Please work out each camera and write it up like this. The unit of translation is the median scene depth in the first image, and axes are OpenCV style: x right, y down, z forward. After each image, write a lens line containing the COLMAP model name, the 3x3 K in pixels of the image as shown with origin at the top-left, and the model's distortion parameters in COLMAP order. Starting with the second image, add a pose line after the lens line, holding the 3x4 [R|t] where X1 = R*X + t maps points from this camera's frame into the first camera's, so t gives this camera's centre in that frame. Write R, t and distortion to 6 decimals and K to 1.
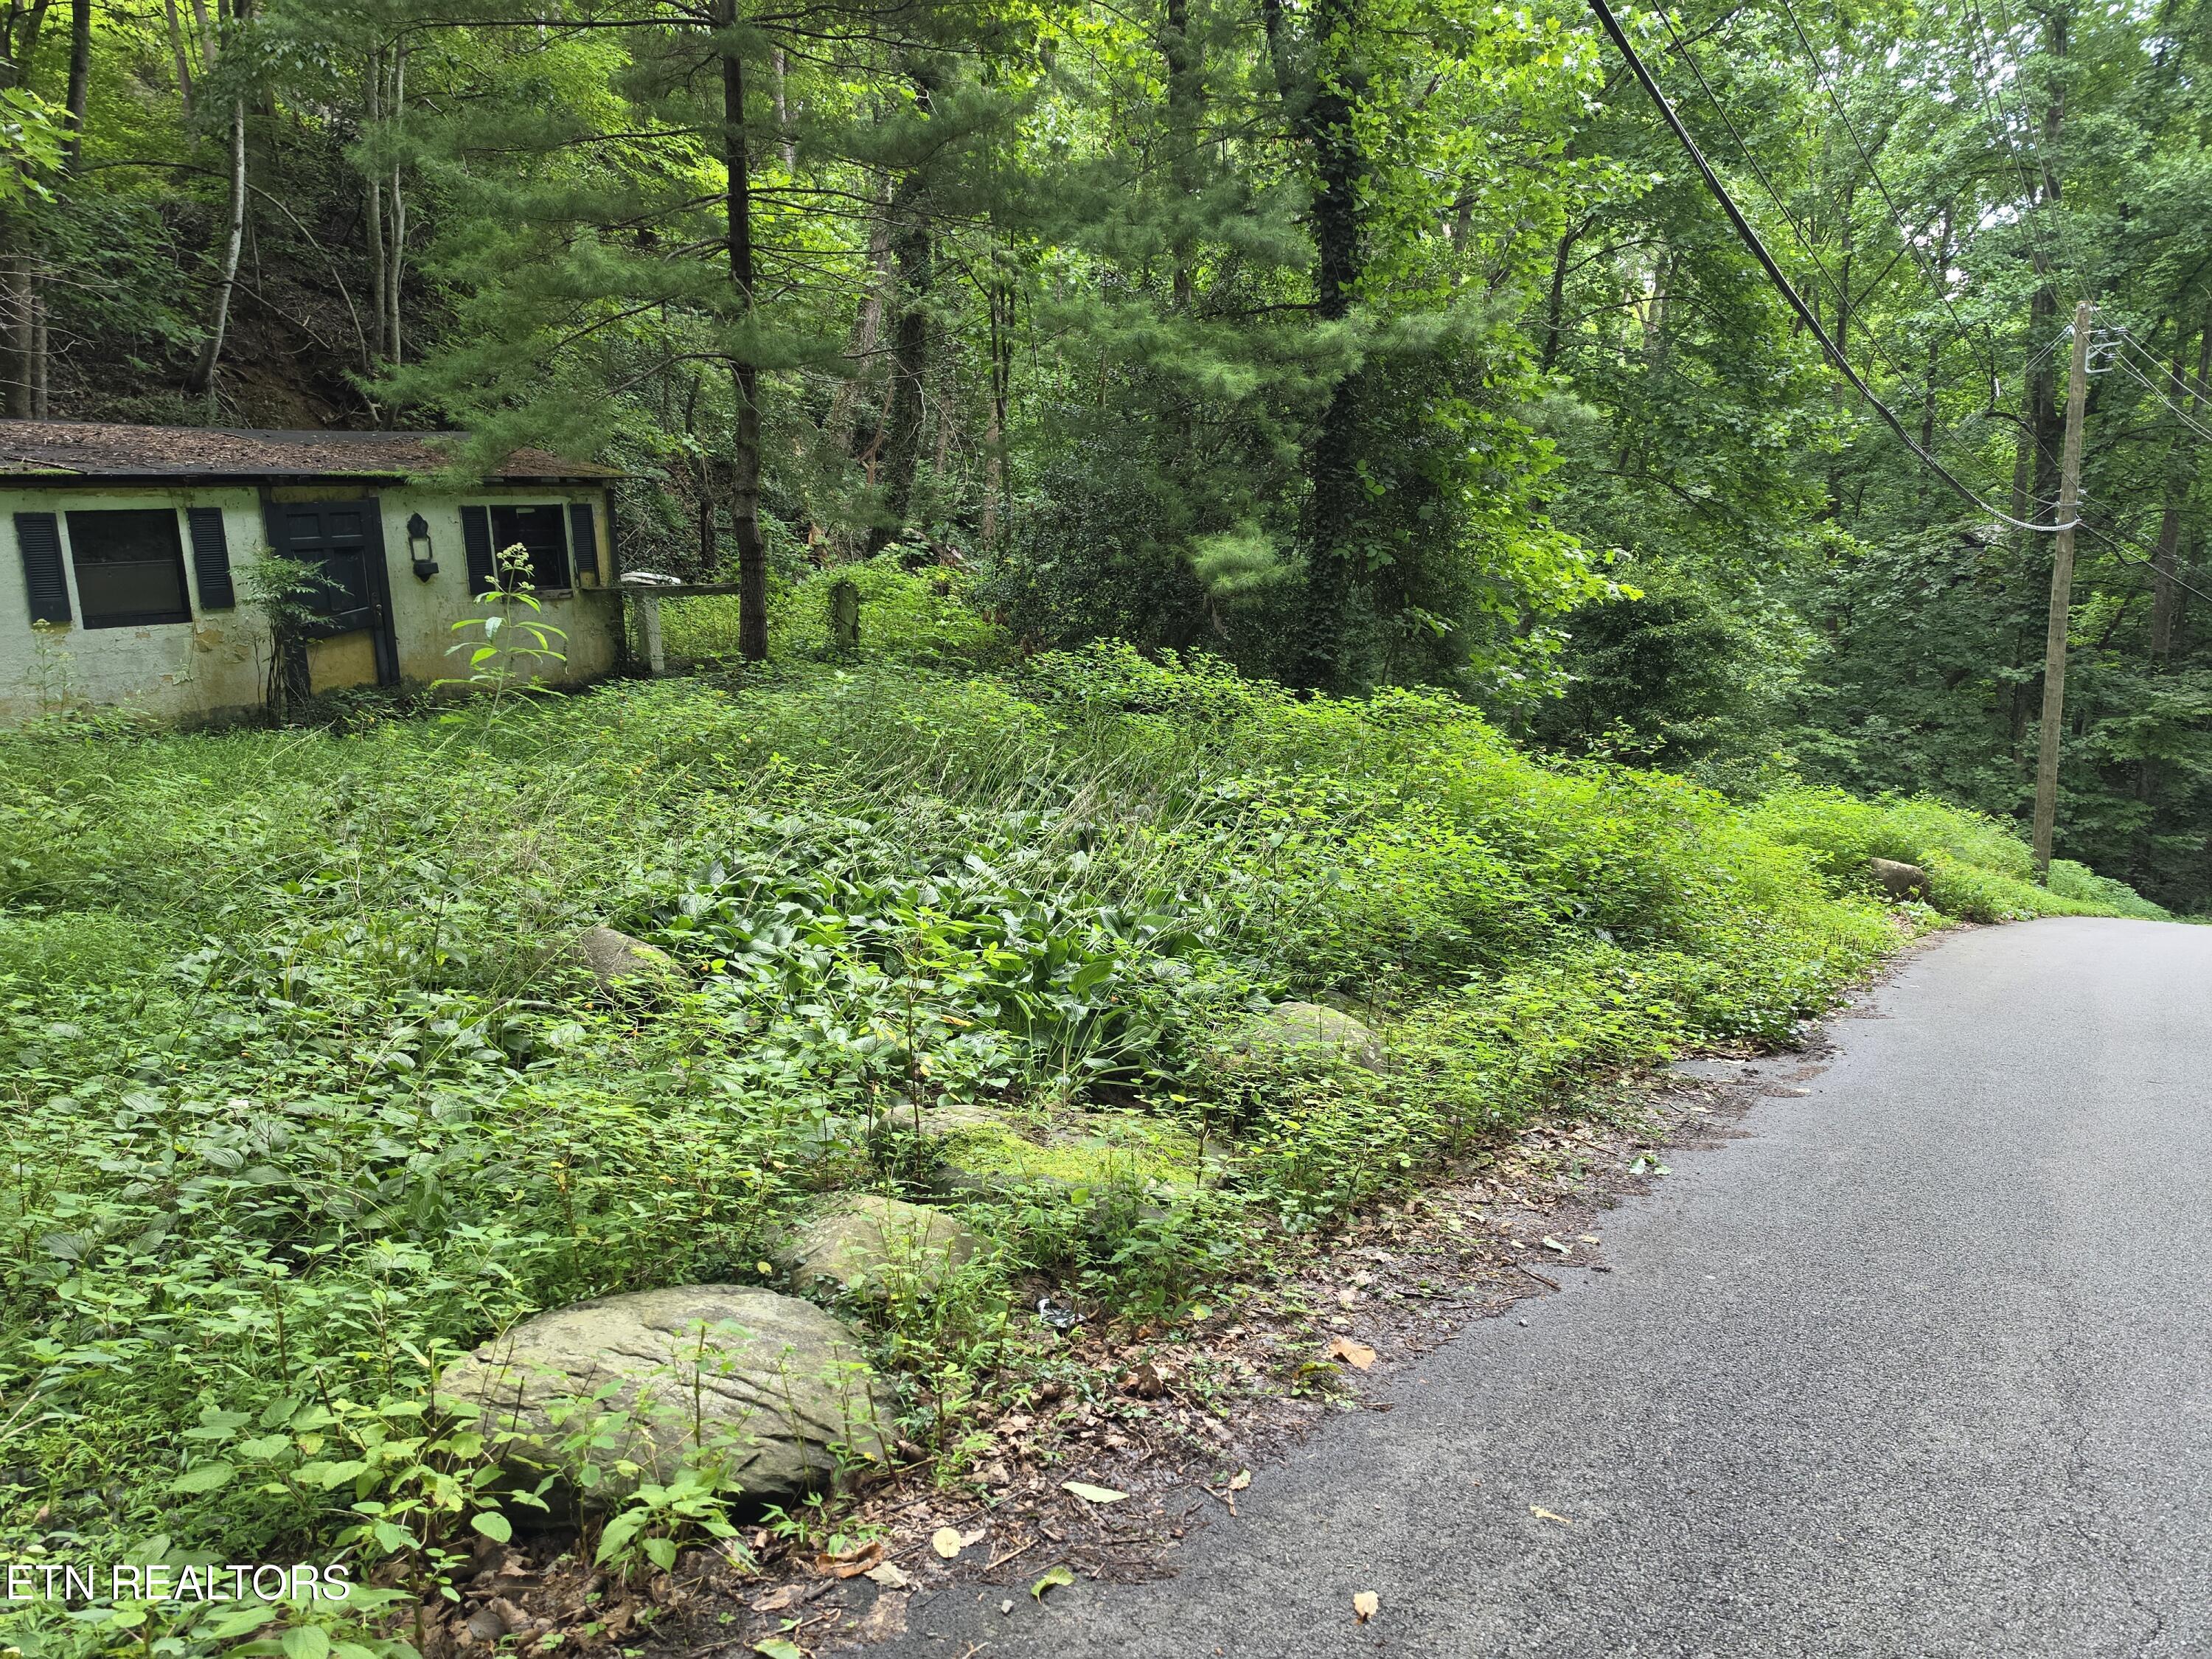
lens RADIAL K [[1562.5, 0, 1106.0], [0, 1562.5, 829.5], [0, 0, 1]] dist [0.118105, -0.193083]
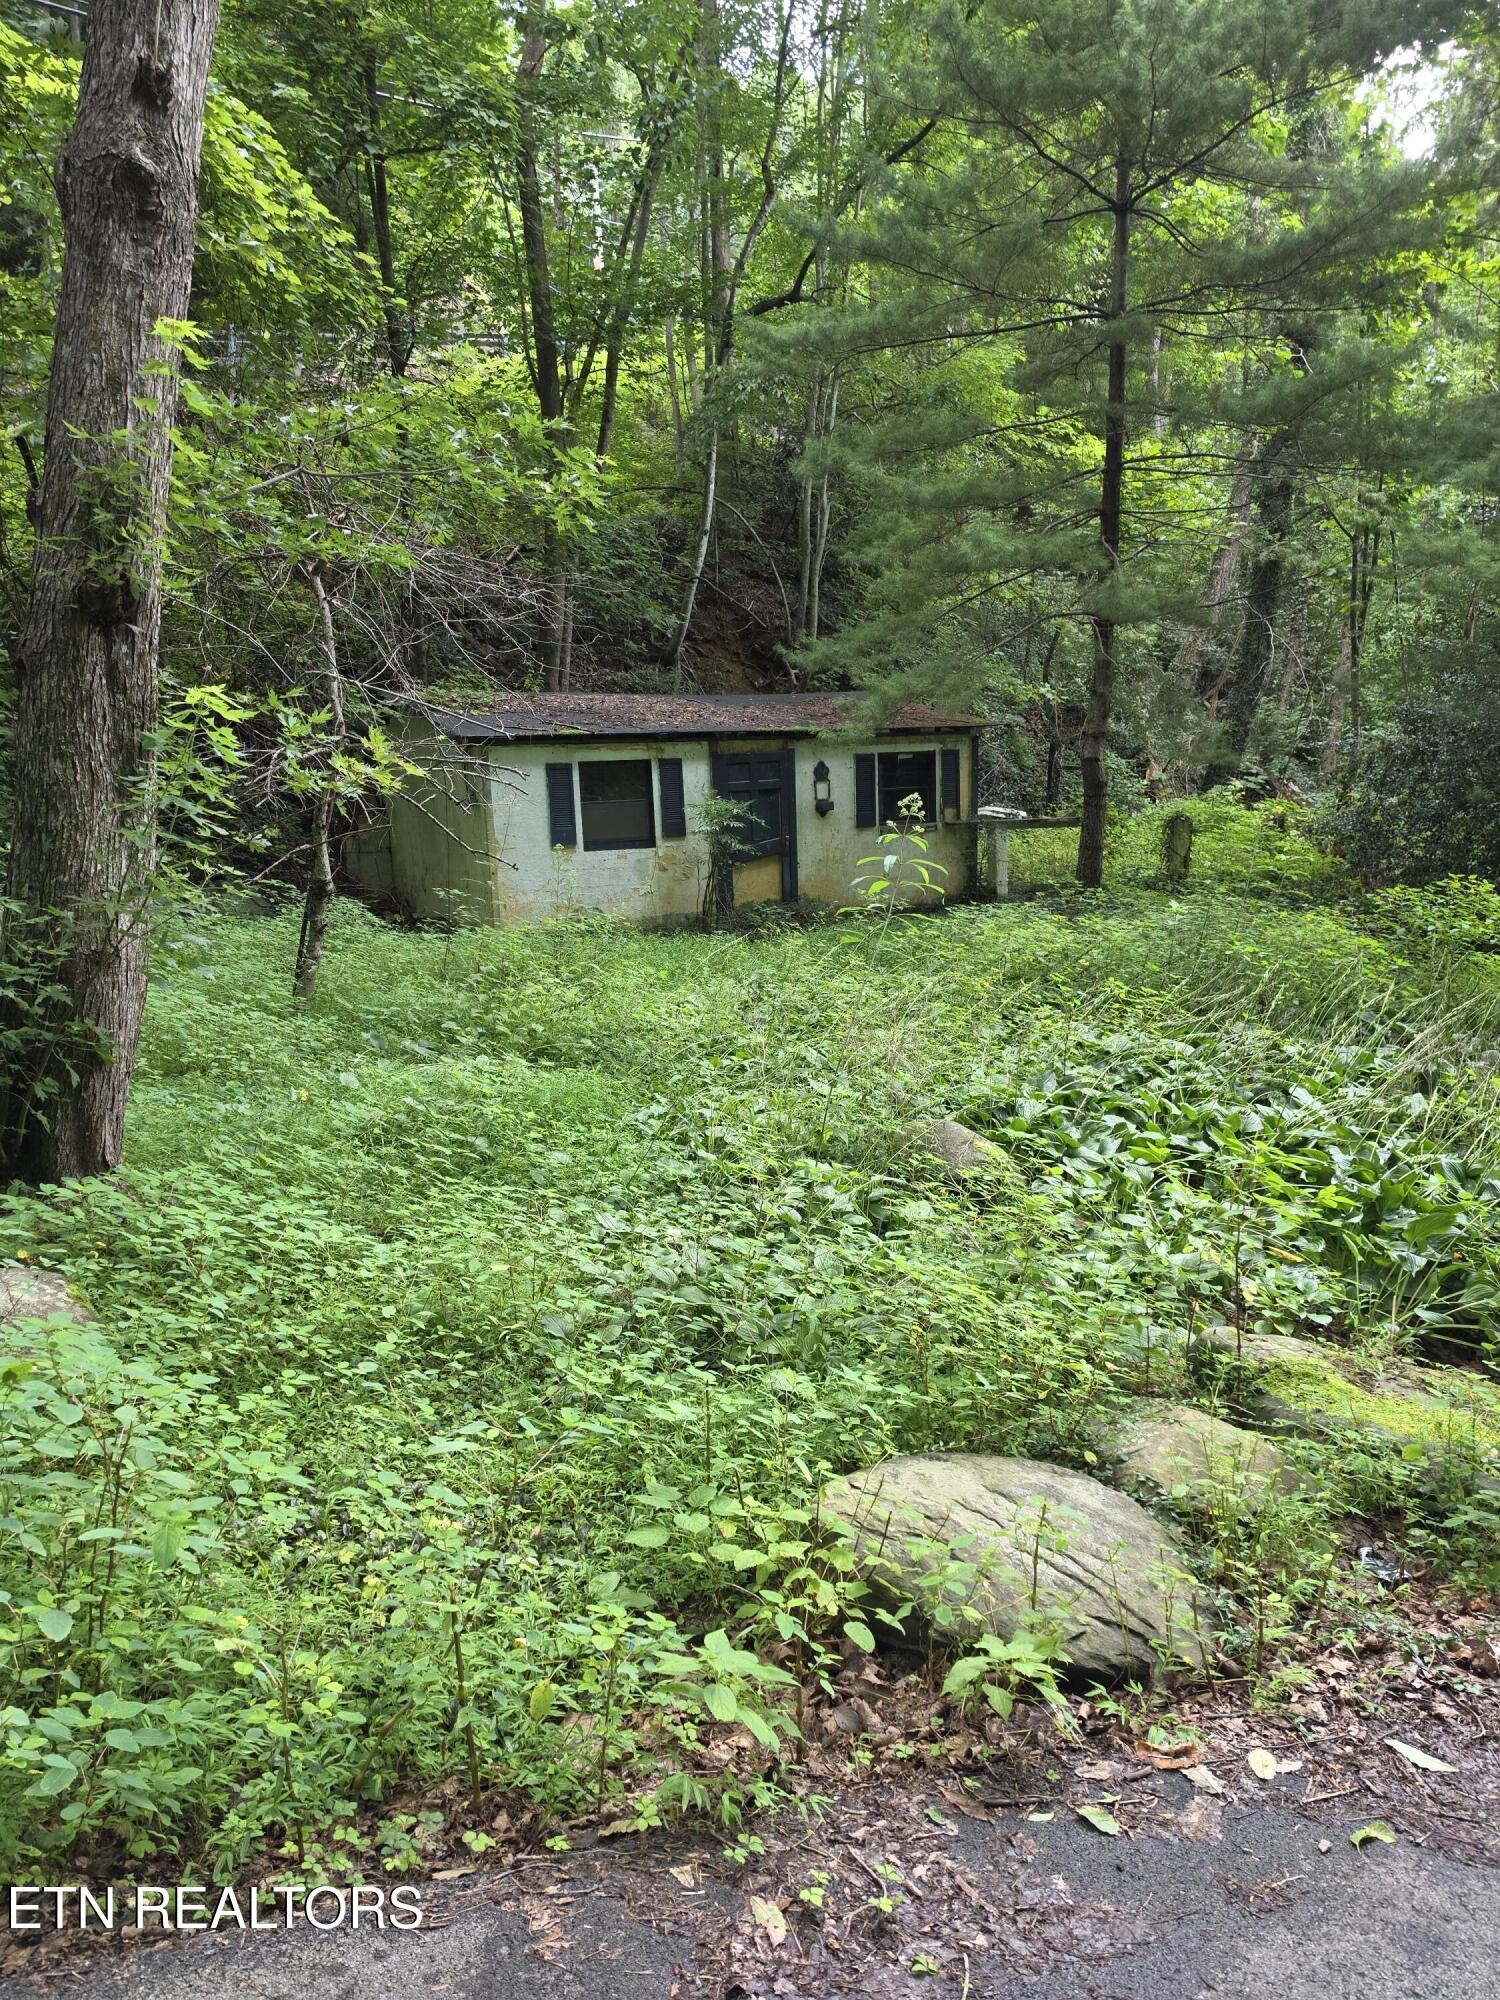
lens RADIAL K [[1412.8, 0, 726.5], [0, 1412.8, 1012.4], [0, 0, 1]] dist [0.118105, -0.193083]
pose [[0.893829, 0.069855, -0.442933, -0.010360], [-0.077536, 0.996989, 0.000768, -0.004618], [0.441653, 0.033657, 0.896554, -0.004036]]
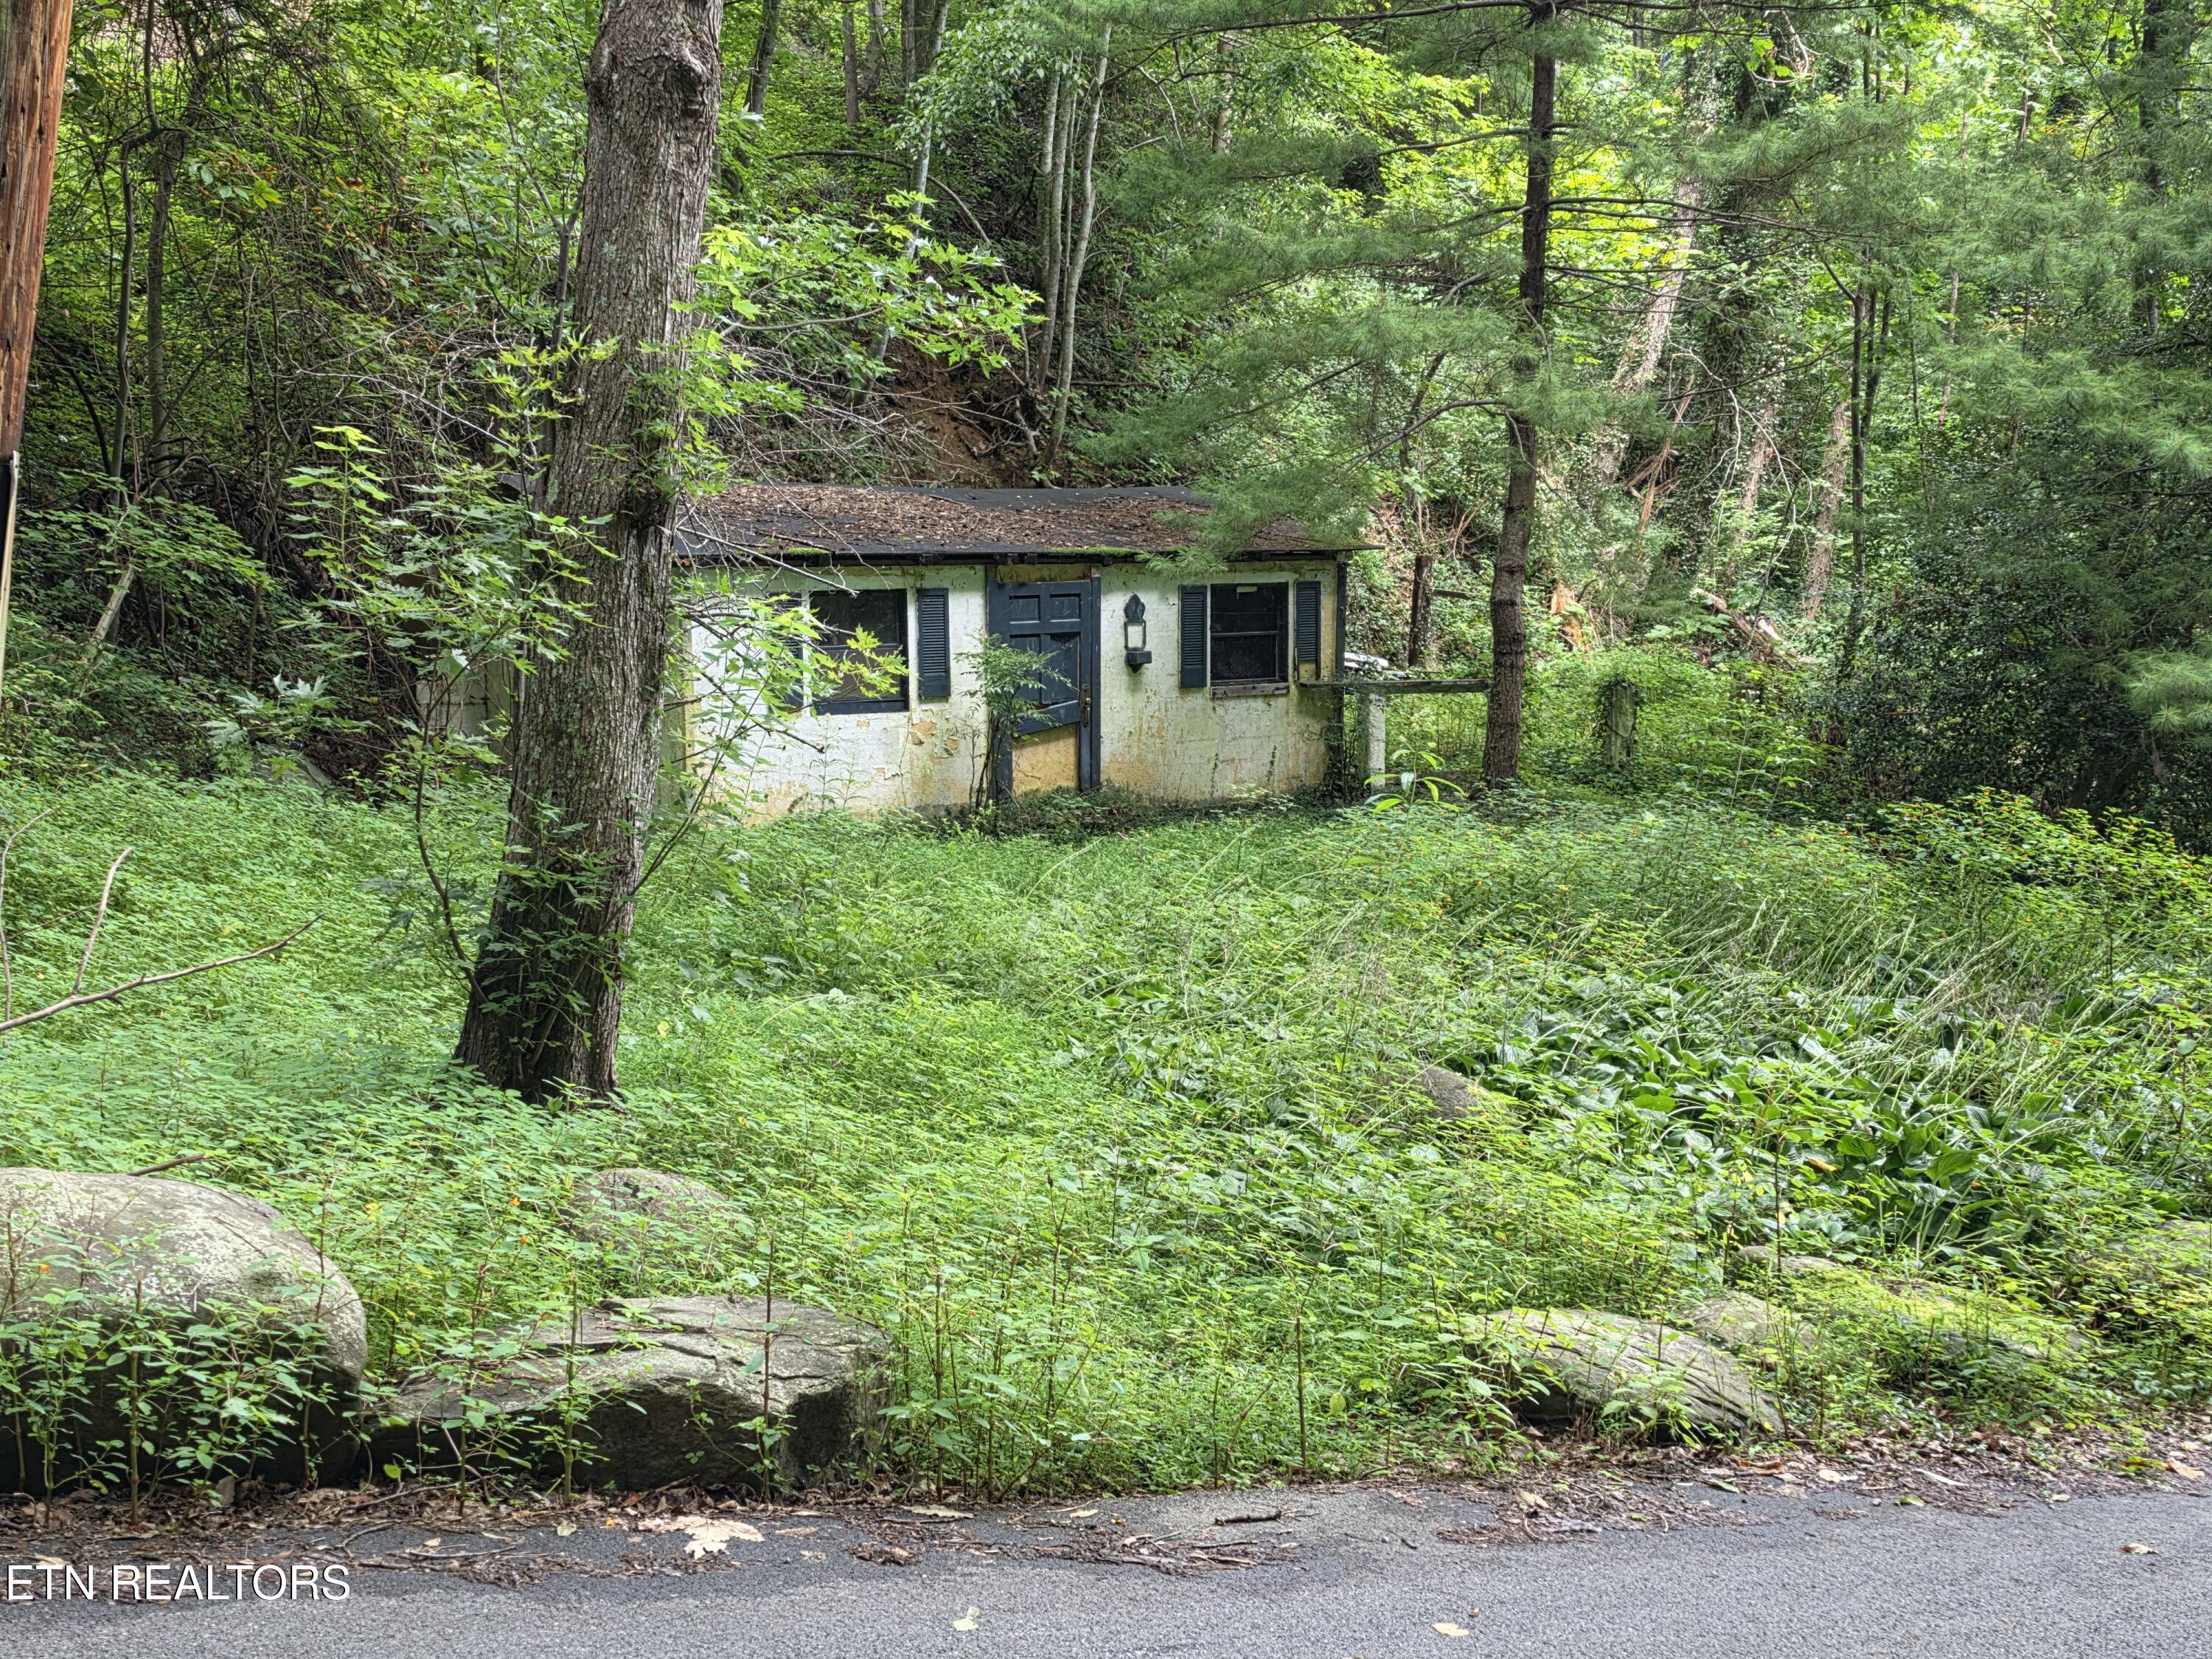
lens RADIAL K [[2258.7, 0, 1106.0], [0, 2258.7, 829.5], [0, 0, 1]] dist [0.123230, -0.208113]
pose [[0.931138, 0.062245, -0.359316, -0.000506], [-0.090826, 0.993859, -0.063199, 0.019622], [0.353175, 0.091482, 0.931074, -0.392495]]
